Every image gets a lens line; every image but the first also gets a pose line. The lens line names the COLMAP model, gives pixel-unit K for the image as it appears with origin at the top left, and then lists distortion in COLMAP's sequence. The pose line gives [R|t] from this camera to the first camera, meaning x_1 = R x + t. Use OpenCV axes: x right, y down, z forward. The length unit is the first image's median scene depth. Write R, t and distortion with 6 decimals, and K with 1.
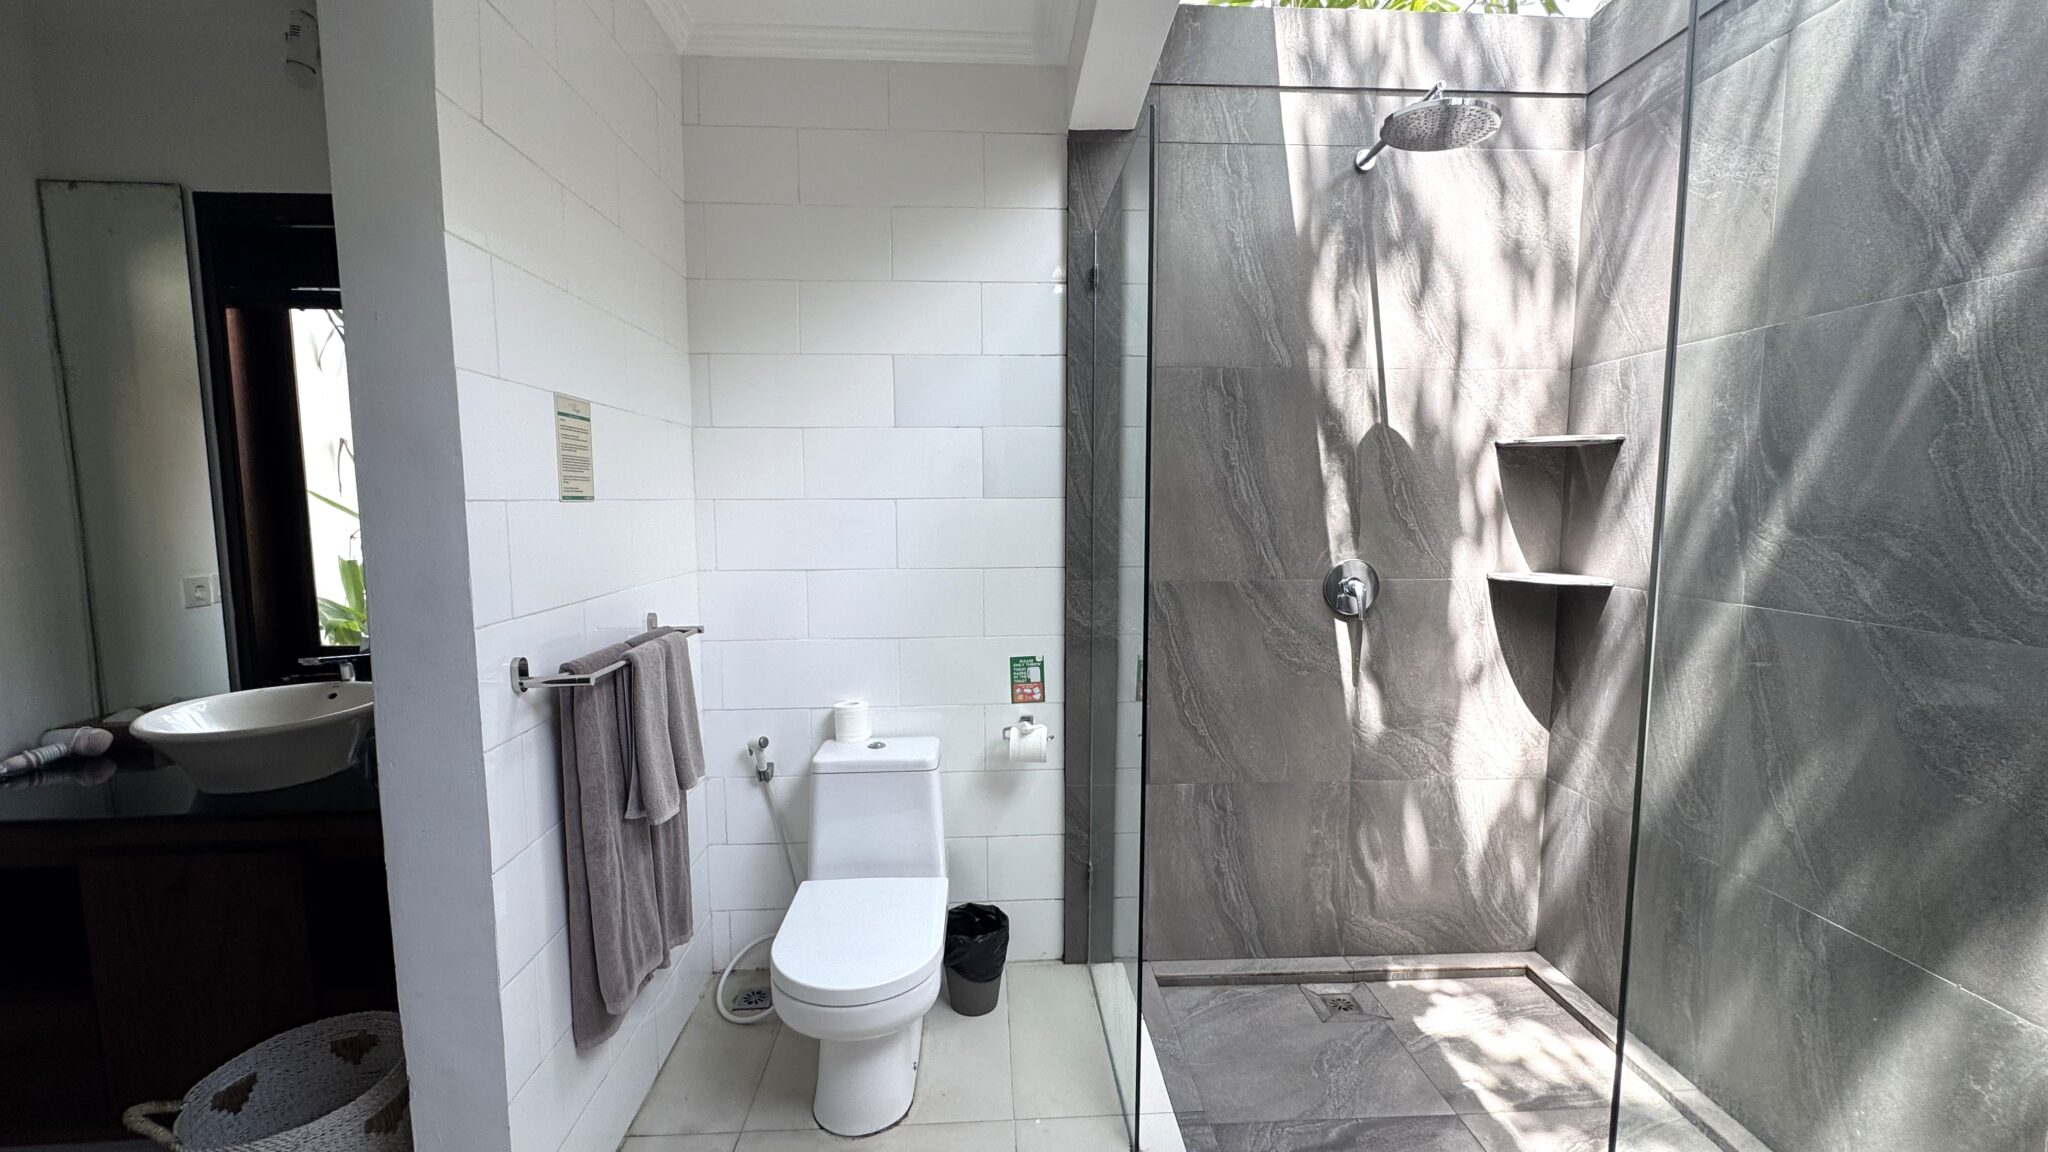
lens RADIAL K [[817.0, 0, 1029.8], [0, 817.0, 575.6], [0, 0, 1]] dist [-0.000137, -0.000083]
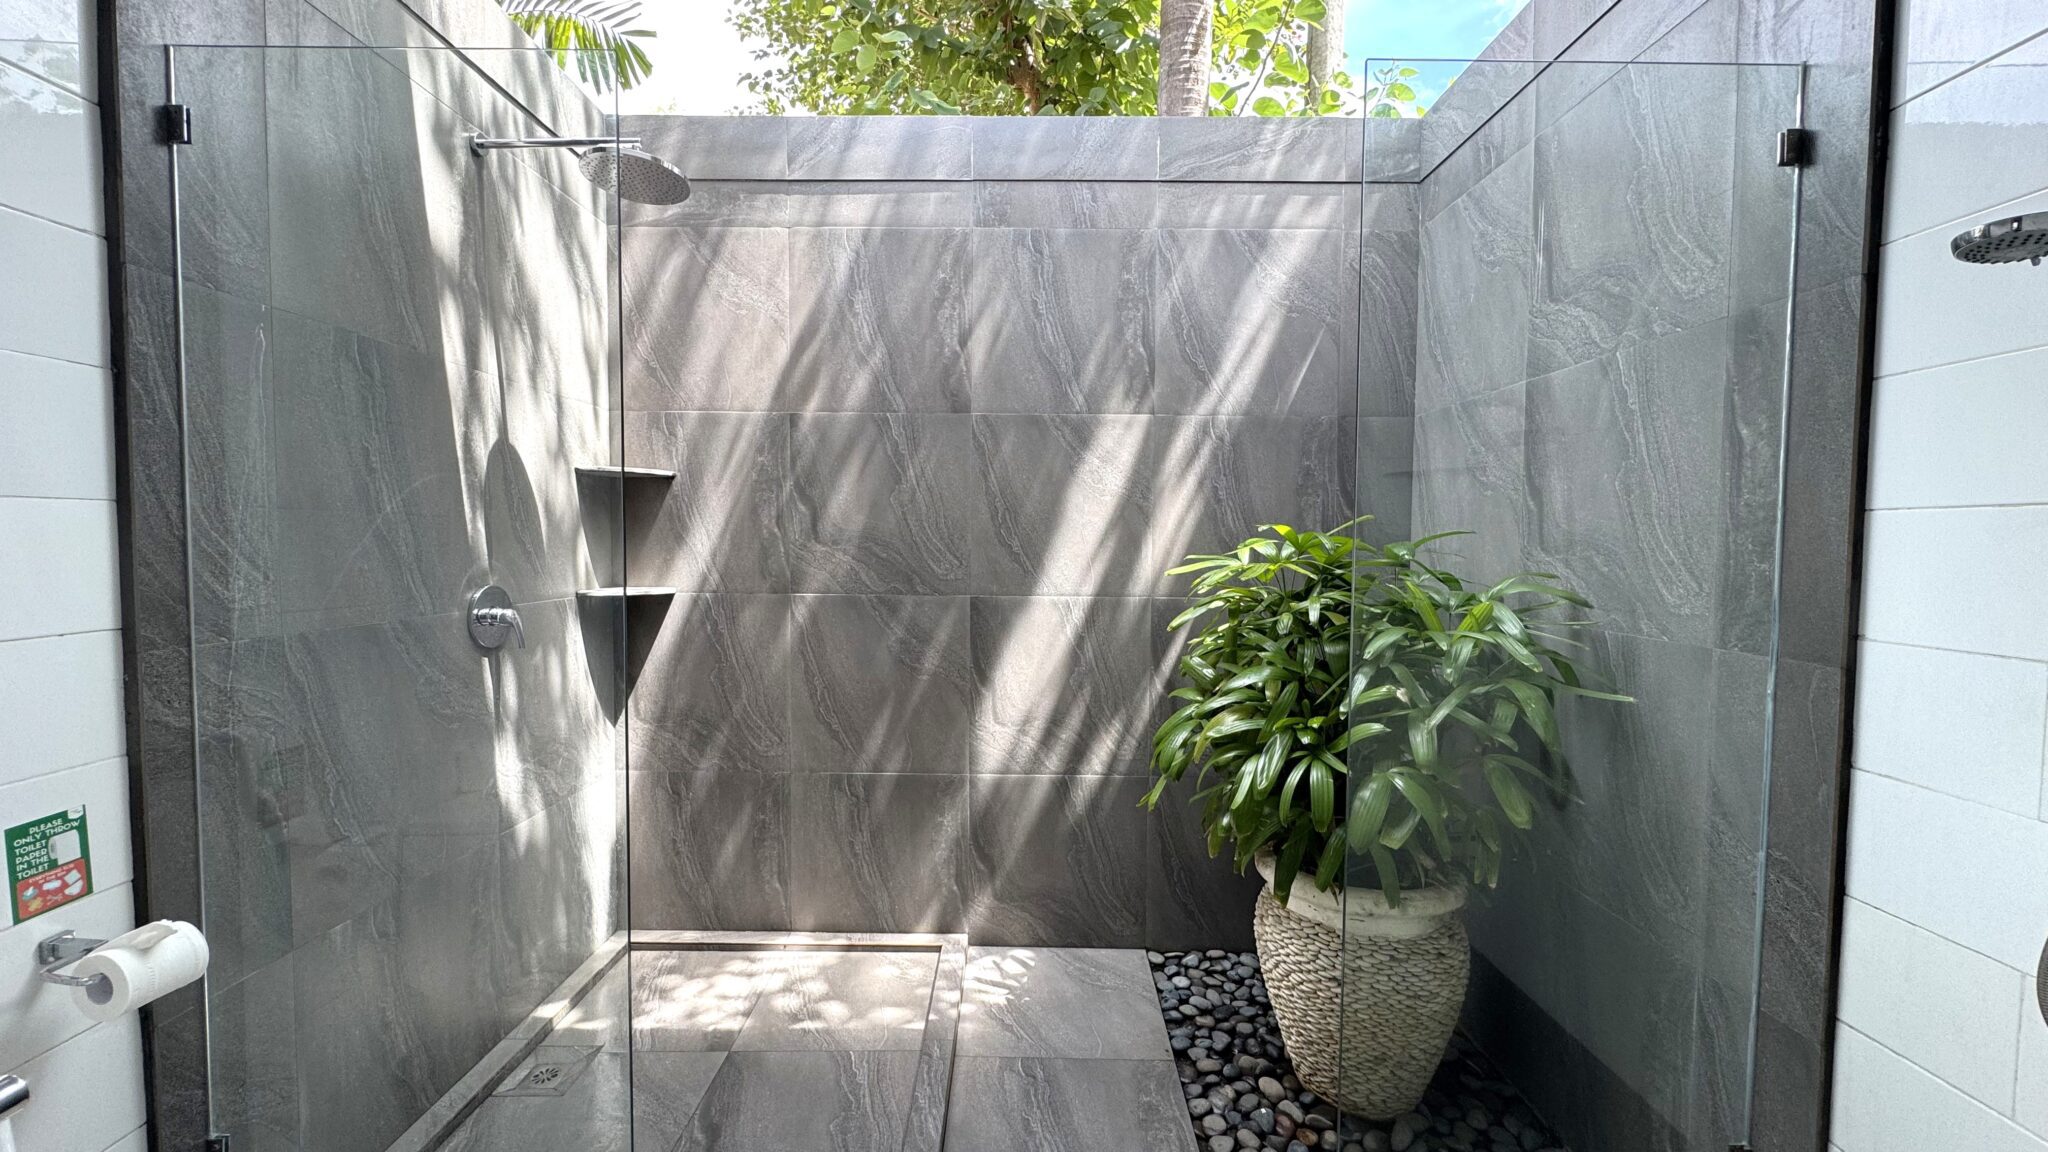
lens RADIAL K [[817.0, 0, 1027.4], [0, 817.0, 578.7], [0, 0, 1]] dist [-0.000137, -0.000083]
pose [[0.057292, -0.047649, 0.997220, -0.456906], [0.086990, 0.995300, 0.042560, -0.014196], [-0.994560, 0.084310, 0.061167, 0.364944]]
